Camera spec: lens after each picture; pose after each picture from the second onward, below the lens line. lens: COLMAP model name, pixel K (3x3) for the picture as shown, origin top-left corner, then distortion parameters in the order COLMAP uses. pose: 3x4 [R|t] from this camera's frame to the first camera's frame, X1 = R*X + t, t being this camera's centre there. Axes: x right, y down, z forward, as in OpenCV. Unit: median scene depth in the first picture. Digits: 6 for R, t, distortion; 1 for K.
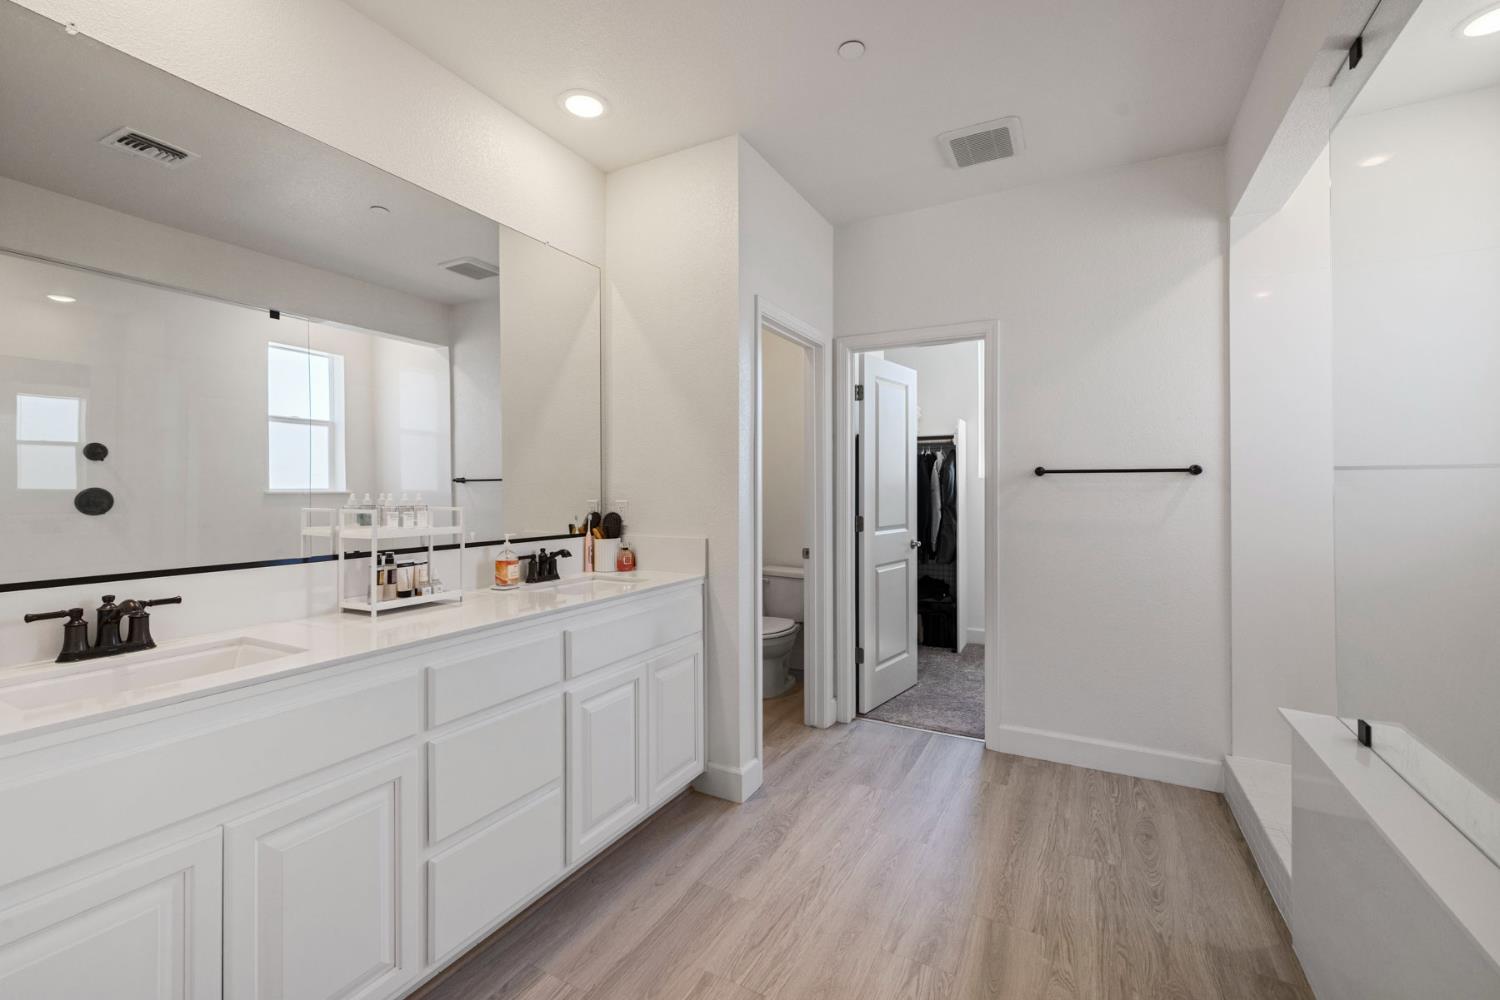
lens RADIAL K [[627.3, 0, 751.8], [0, 627.3, 494.5], [0, 0, 1]] dist [0.000747, 0.000050]
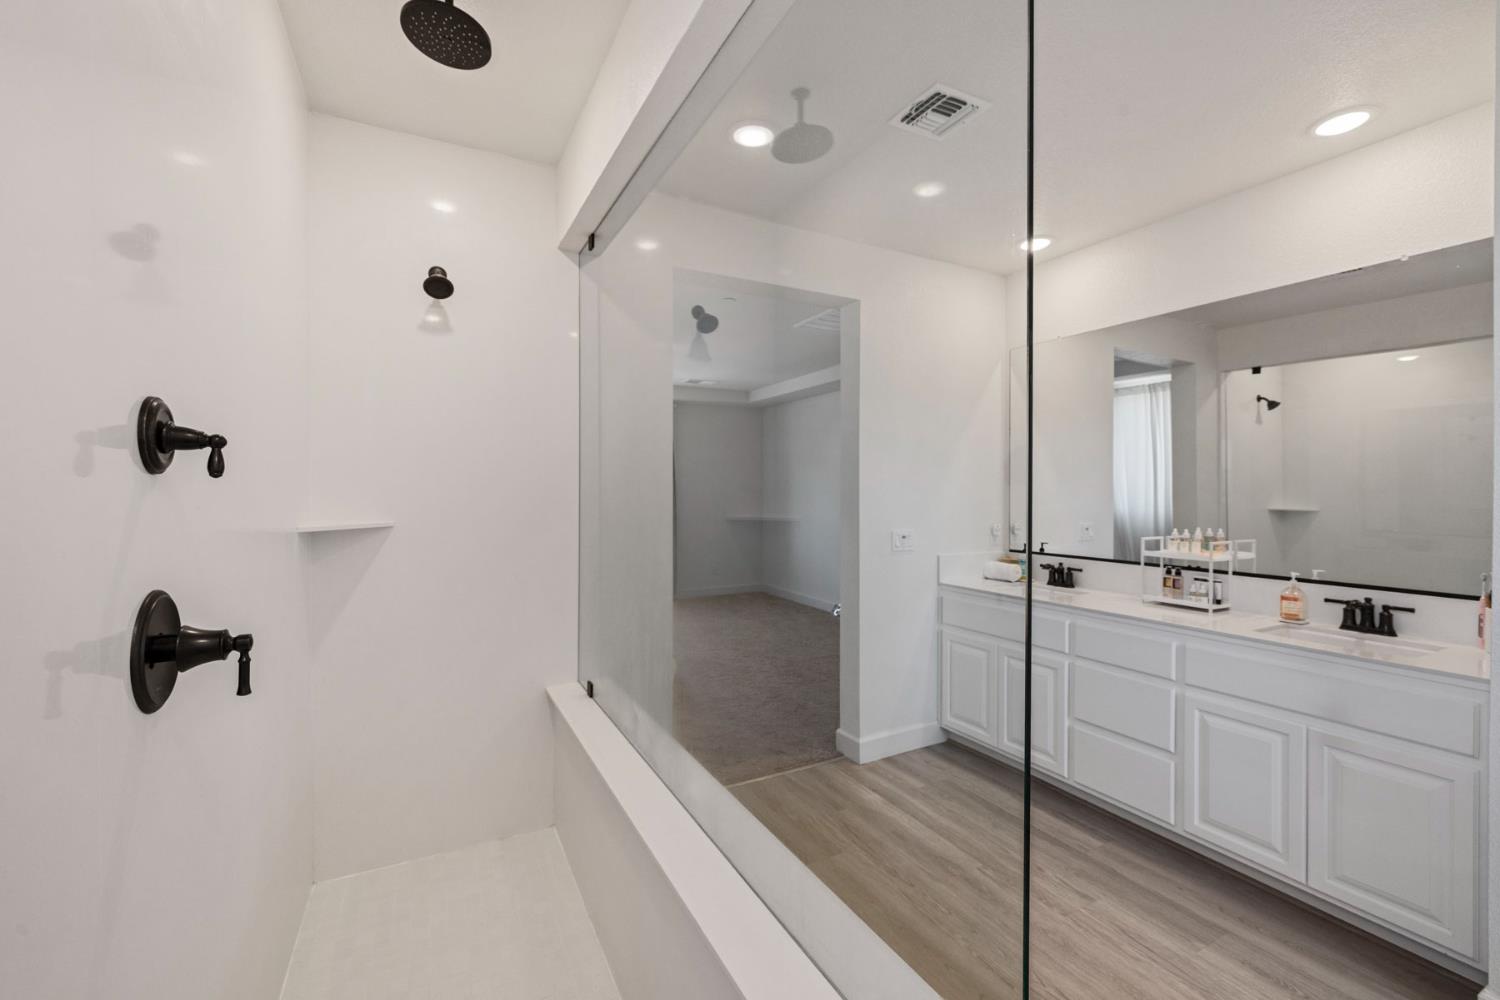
lens RADIAL K [[627.3, 0, 751.8], [0, 627.3, 494.5], [0, 0, 1]] dist [0.000747, 0.000050]
pose [[-0.551580, 0.007809, -0.834085, 1.212928], [-0.006557, 0.999885, 0.013698, -0.094773], [0.834096, 0.013024, -0.551465, 0.944284]]
